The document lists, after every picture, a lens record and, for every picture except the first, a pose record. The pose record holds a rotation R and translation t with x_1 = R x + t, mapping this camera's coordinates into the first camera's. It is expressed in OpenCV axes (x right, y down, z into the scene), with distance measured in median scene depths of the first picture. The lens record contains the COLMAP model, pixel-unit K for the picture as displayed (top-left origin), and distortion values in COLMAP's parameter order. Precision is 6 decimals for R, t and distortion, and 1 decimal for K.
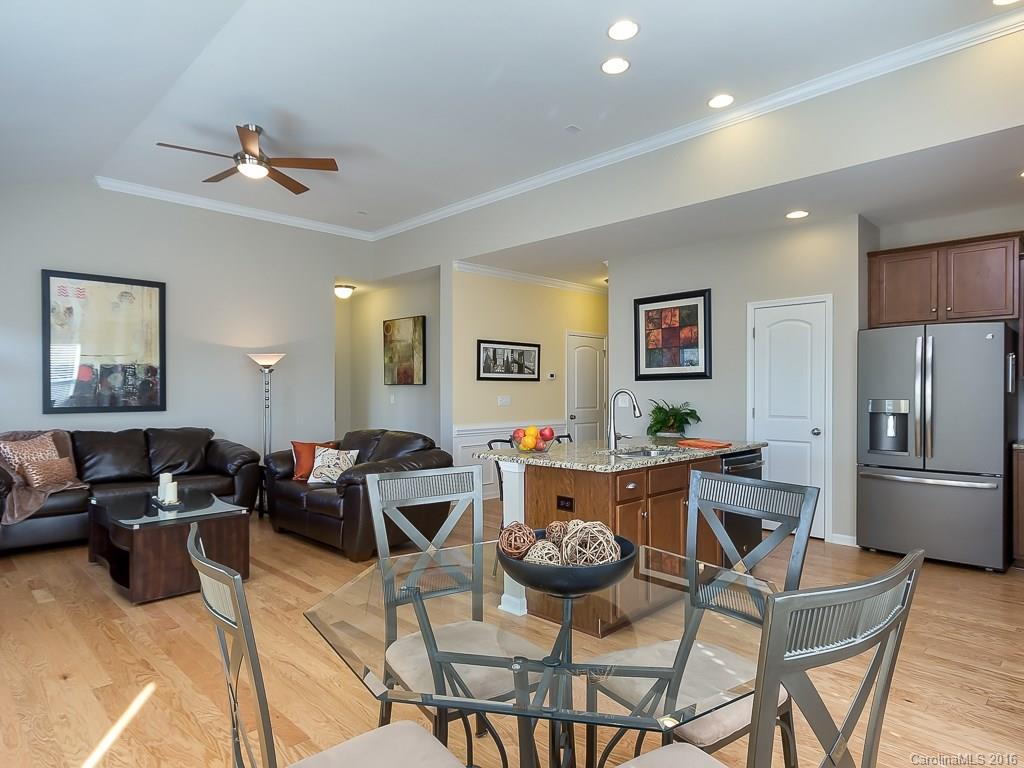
lens RADIAL K [[605.6, 0, 504.8], [0, 605.6, 394.4], [0, 0, 1]] dist [-0.000015, 0.004331]
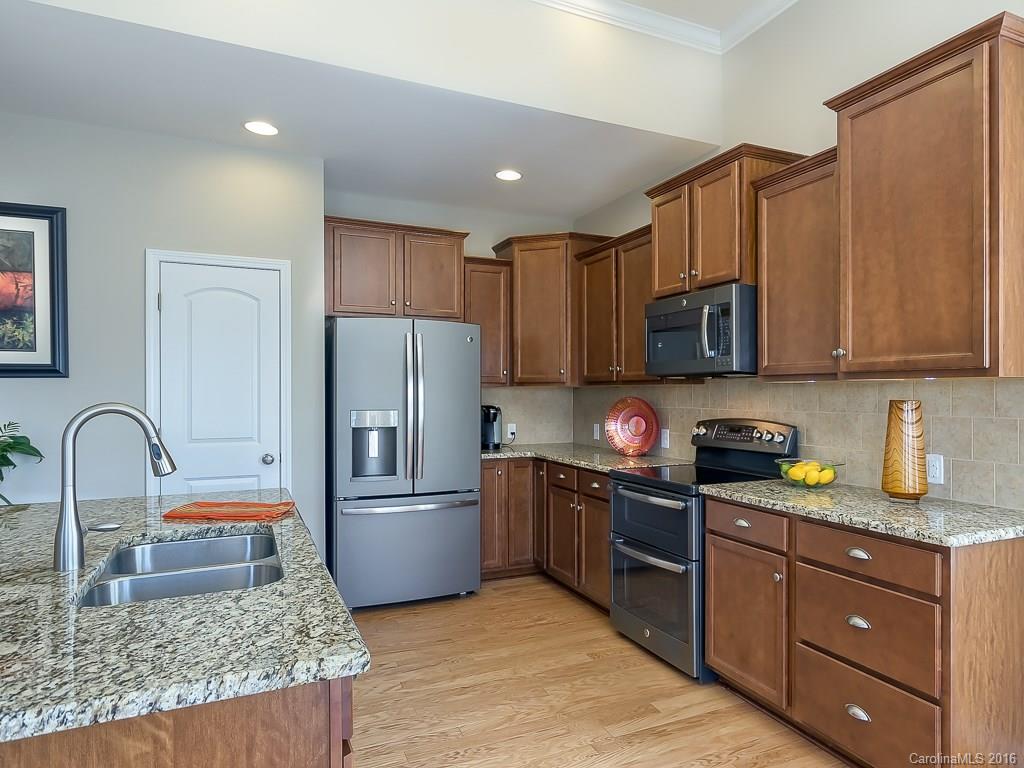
lens RADIAL K [[648.0, 0, 551.7], [0, 648.0, 395.2], [0, 0, 1]] dist [0.001302, 0.002050]
pose [[0.324227, -0.002555, 0.945976, -0.067922], [0.004641, 0.999989, 0.001110, -0.009084], [-0.945968, 0.004030, 0.324235, 0.434854]]
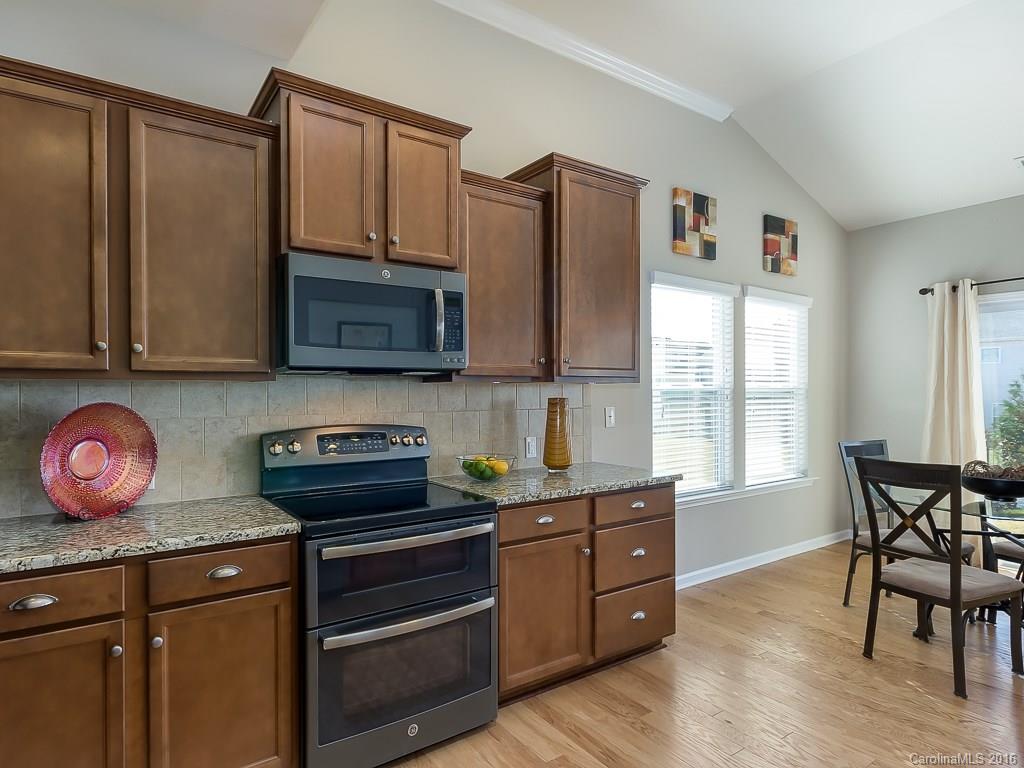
lens RADIAL K [[577.0, 0, 483.7], [0, 577.0, 395.2], [0, 0, 1]] dist [-0.007546, -0.001429]
pose [[-0.982201, 0.005880, 0.187743, 0.395300], [0.007521, 0.999939, 0.008030, -0.011415], [-0.187685, 0.009299, -0.982185, 0.895437]]
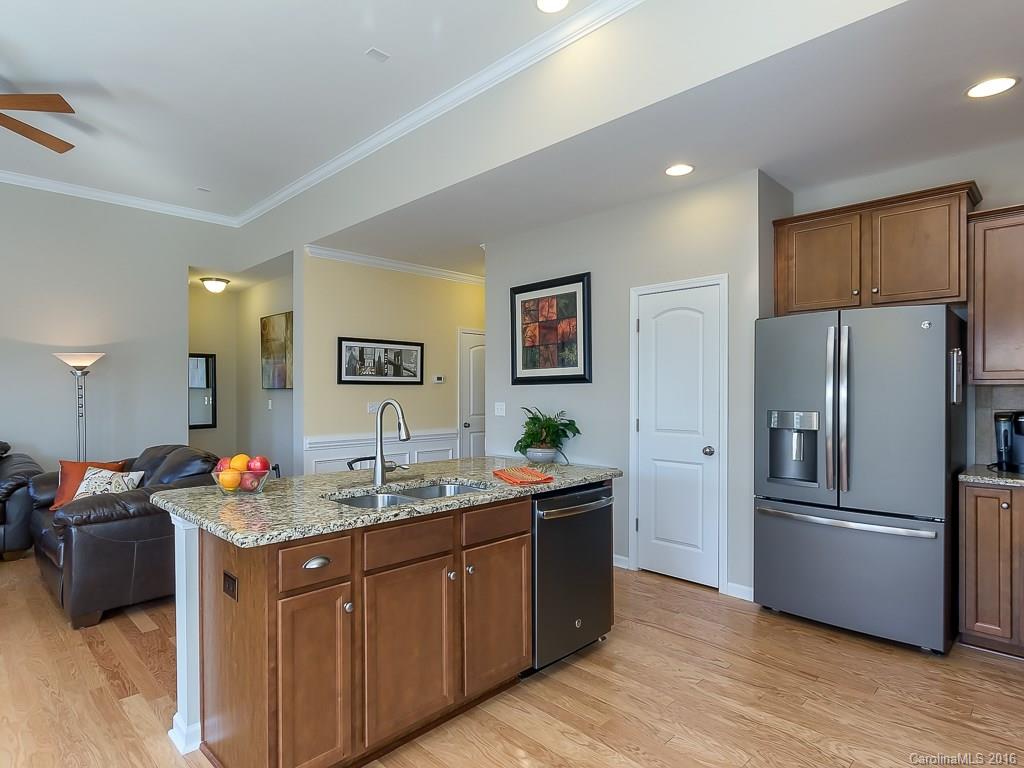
lens RADIAL K [[567.9, 0, 484.4], [0, 567.9, 392.9], [0, 0, 1]] dist [-0.006284, 0.002205]
pose [[0.999915, 0.000078, -0.013065, 0.221327], [-0.000136, 0.999990, -0.004447, -0.009243], [0.013064, 0.004448, 0.999905, 0.250564]]
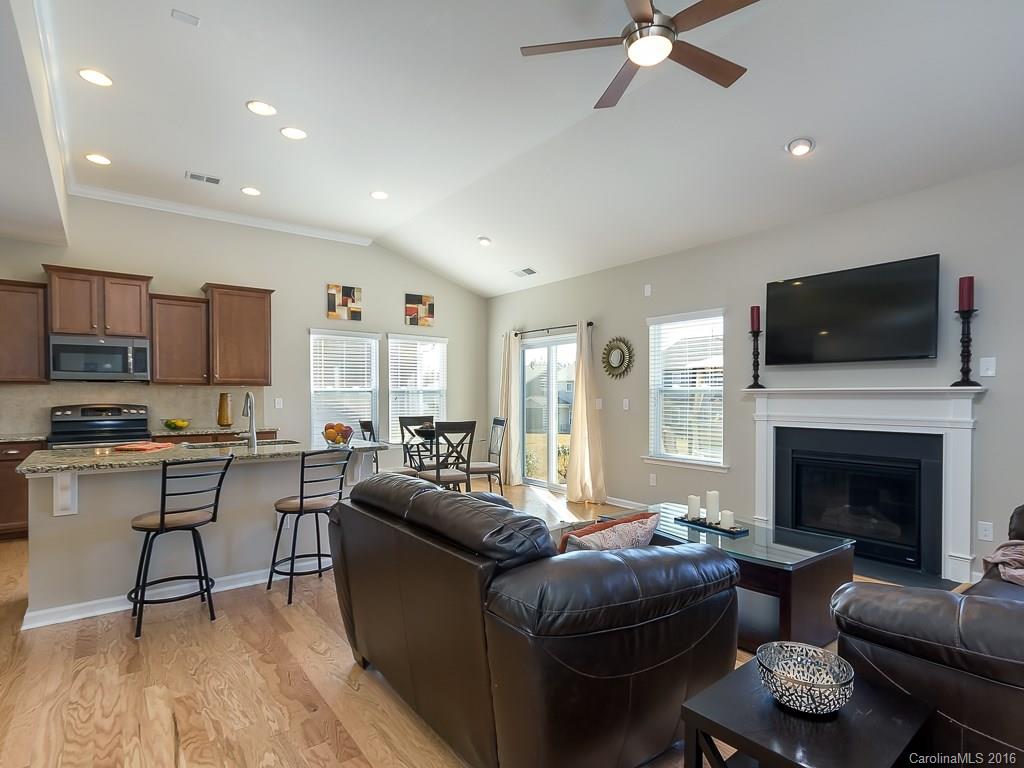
lens RADIAL K [[532.3, 0, 531.0], [0, 532.3, 399.4], [0, 0, 1]] dist [-0.002526, 0.002197]
pose [[-0.994228, 0.000500, 0.107283, -0.292692], [0.002439, 0.999836, 0.017946, -0.008686], [-0.107256, 0.018104, -0.994067, 1.341161]]
